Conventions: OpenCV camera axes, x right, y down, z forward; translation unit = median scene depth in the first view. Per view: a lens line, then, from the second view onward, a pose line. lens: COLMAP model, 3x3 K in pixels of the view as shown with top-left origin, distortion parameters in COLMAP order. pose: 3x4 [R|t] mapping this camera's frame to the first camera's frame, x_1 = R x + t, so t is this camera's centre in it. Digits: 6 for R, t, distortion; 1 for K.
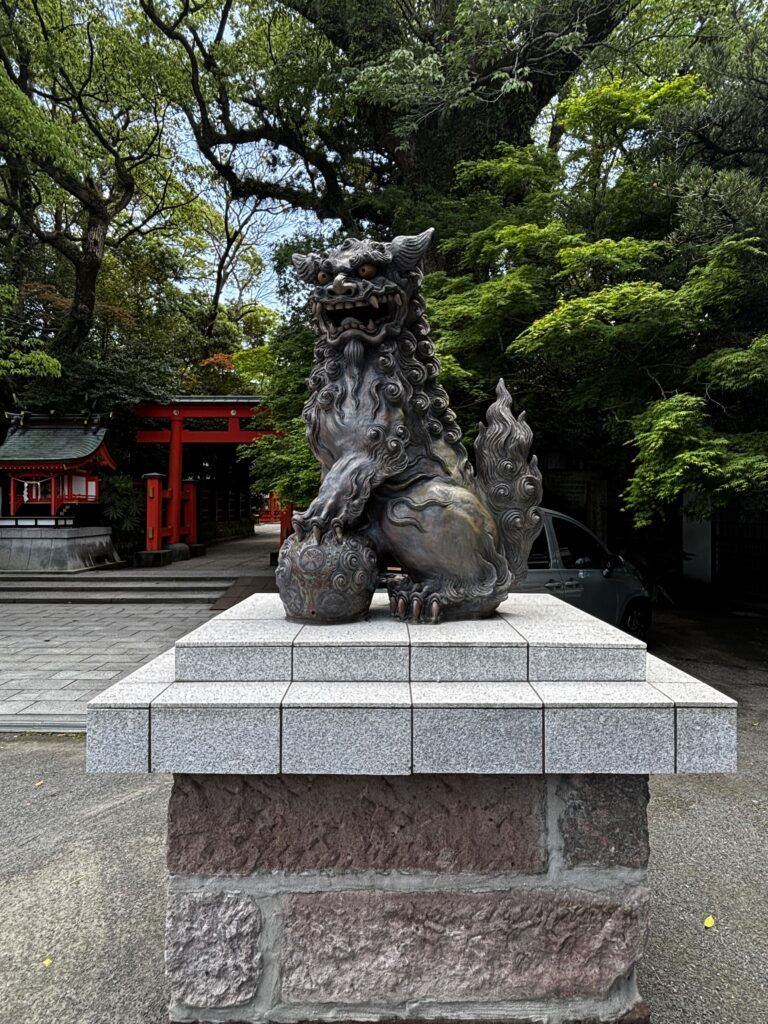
lens RADIAL K [[591.8, 0, 392.9], [0, 591.8, 504.9], [0, 0, 1]] dist [-0.001038, -0.003923]
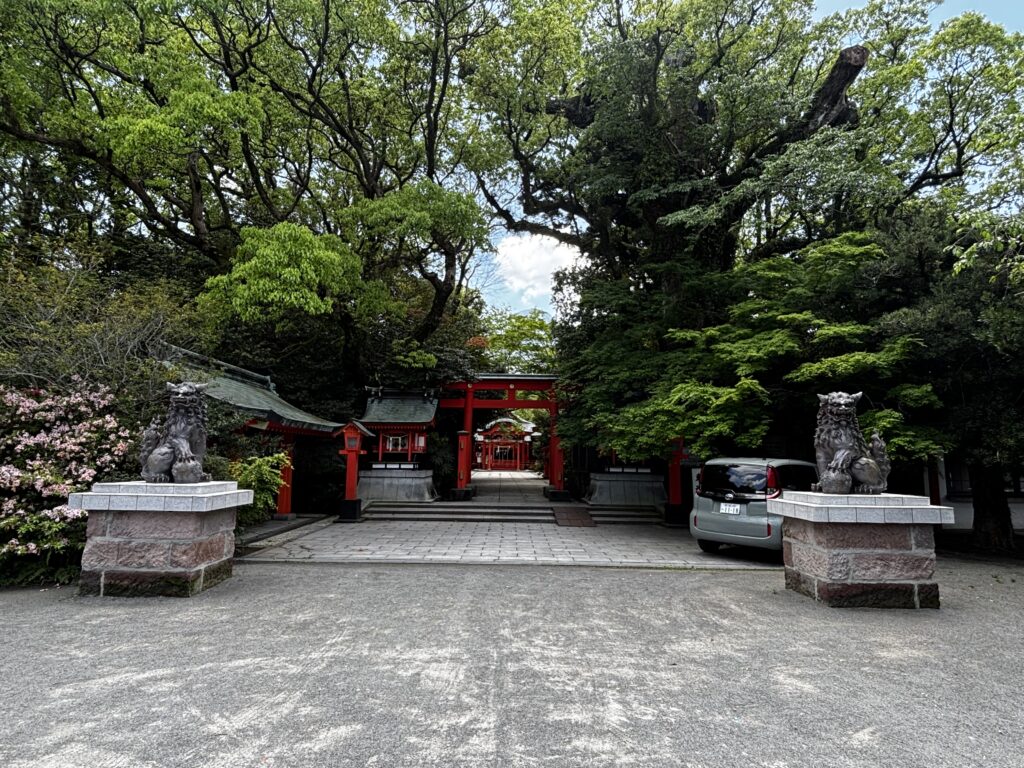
lens RADIAL K [[591.8, 0, 512.8], [0, 591.8, 385.5], [0, 0, 1]] dist [-0.001038, -0.003923]
pose [[0.999861, 0.016650, 0.000246, -0.336379], [-0.016512, 0.993260, -0.114725, -0.004238], [-0.002154, 0.114705, 0.993397, -0.430659]]
